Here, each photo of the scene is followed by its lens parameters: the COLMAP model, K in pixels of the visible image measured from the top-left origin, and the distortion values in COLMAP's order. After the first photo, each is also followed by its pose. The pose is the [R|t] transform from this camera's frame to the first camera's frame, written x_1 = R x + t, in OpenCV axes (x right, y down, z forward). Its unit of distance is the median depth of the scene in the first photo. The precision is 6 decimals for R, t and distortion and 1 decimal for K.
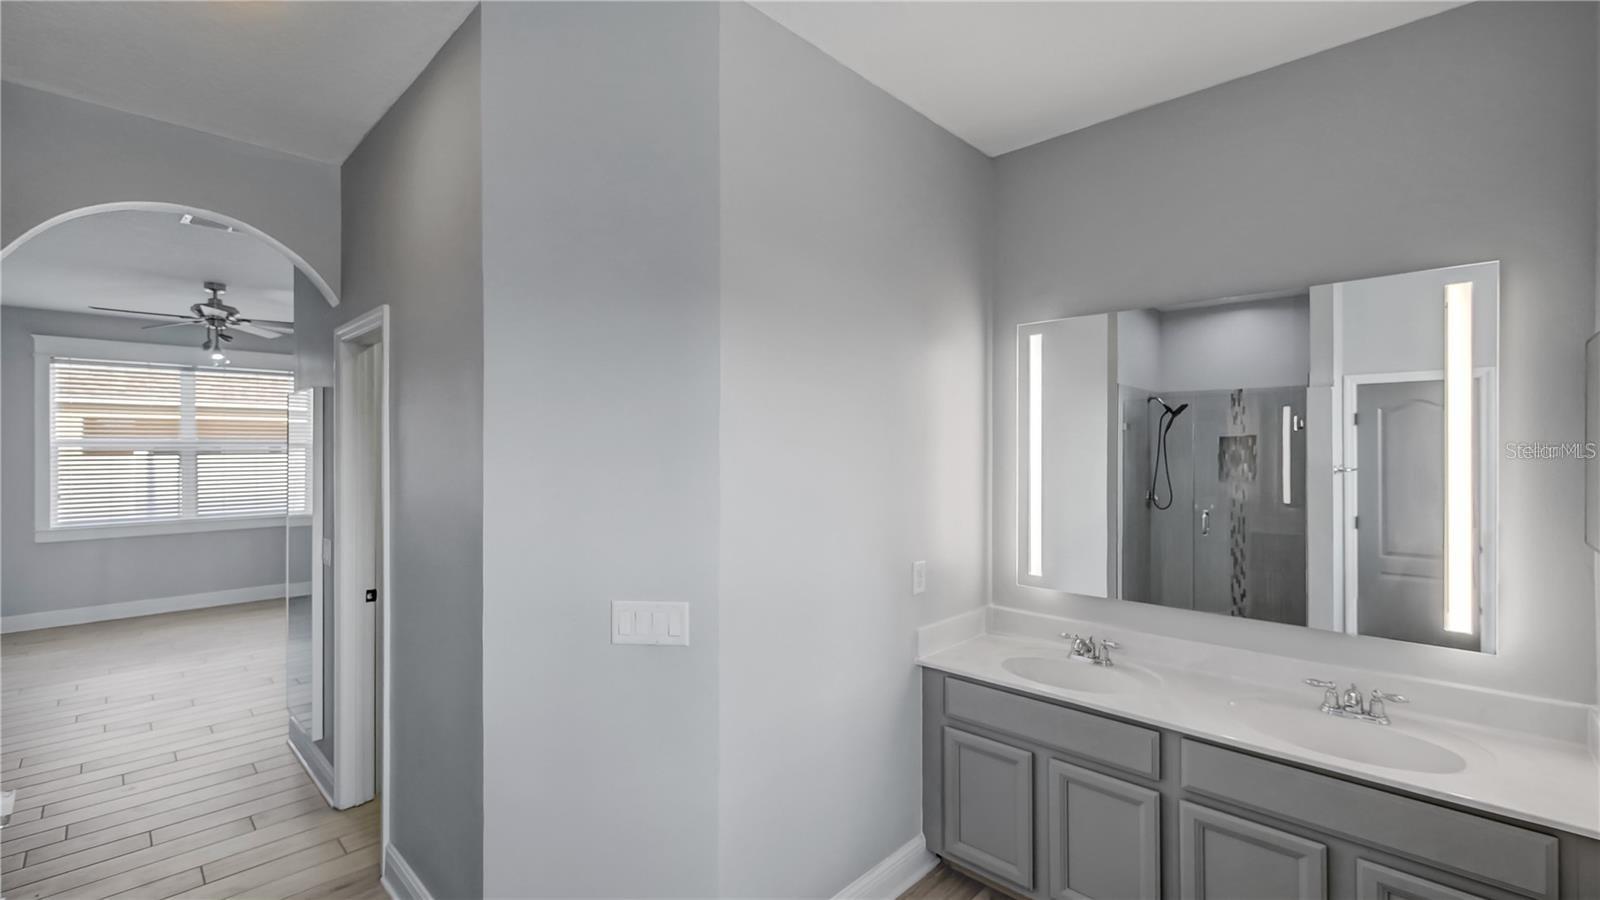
lens RADIAL K [[667.5, 0, 800.0], [0, 667.5, 450.0], [0, 0, 1]] dist [-0.016053, -0.000076]
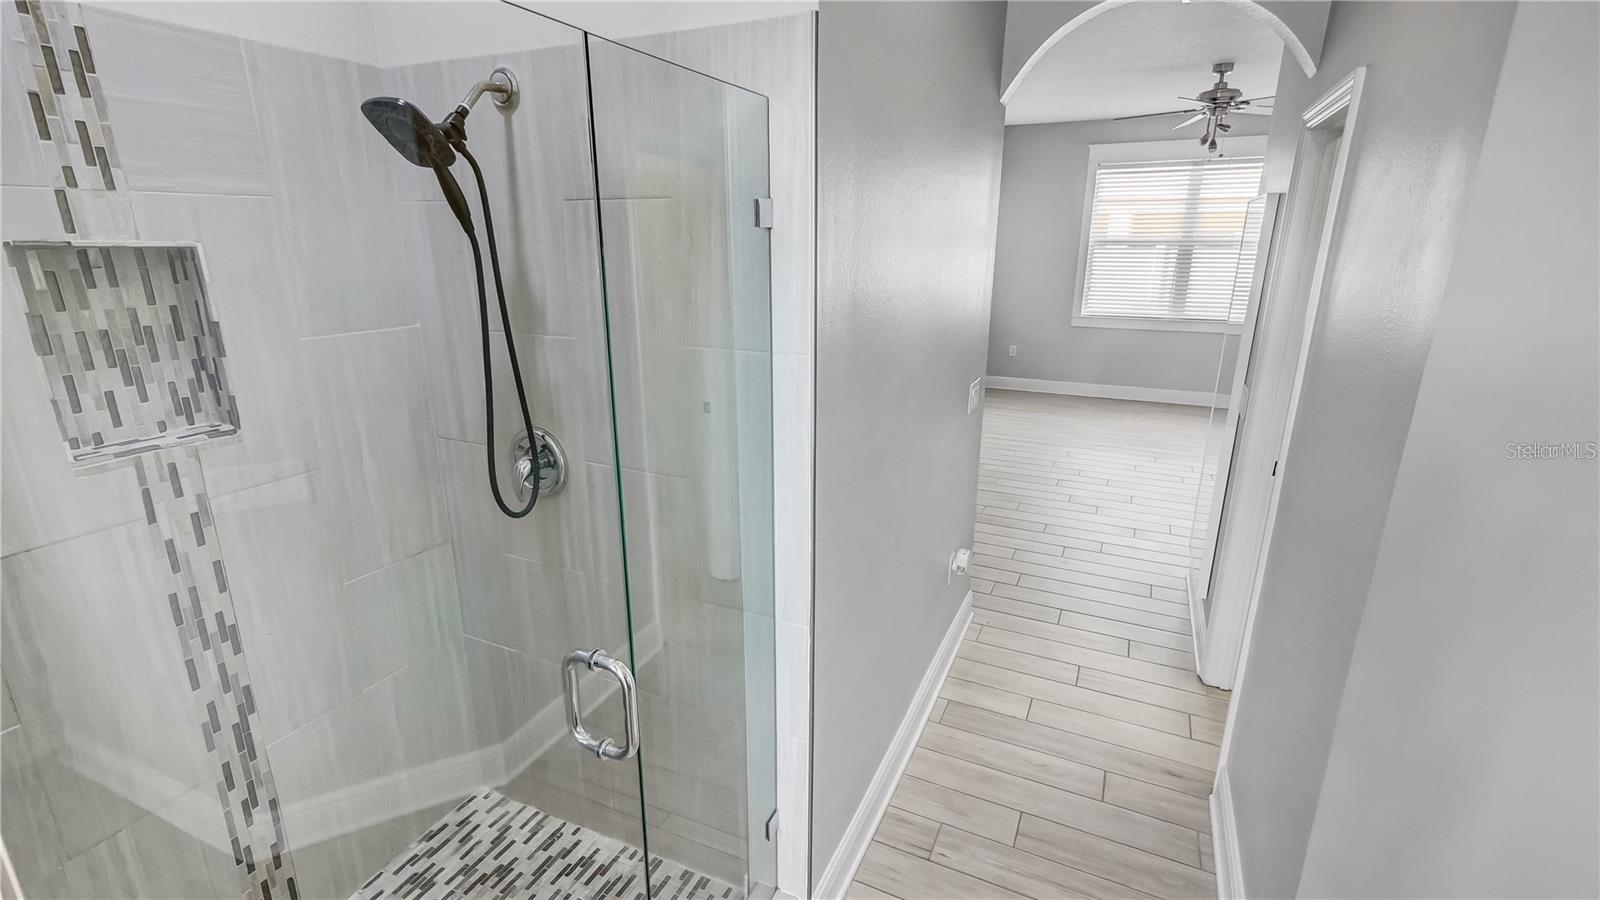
lens RADIAL K [[715.9, 0, 800.0], [0, 715.9, 450.0], [0, 0, 1]] dist [0.003641, 0.000266]
pose [[0.310024, 0.263835, -0.913387, -0.023047], [0.011244, 0.959639, 0.281011, -0.027577], [0.950662, -0.097390, 0.294544, 0.102414]]
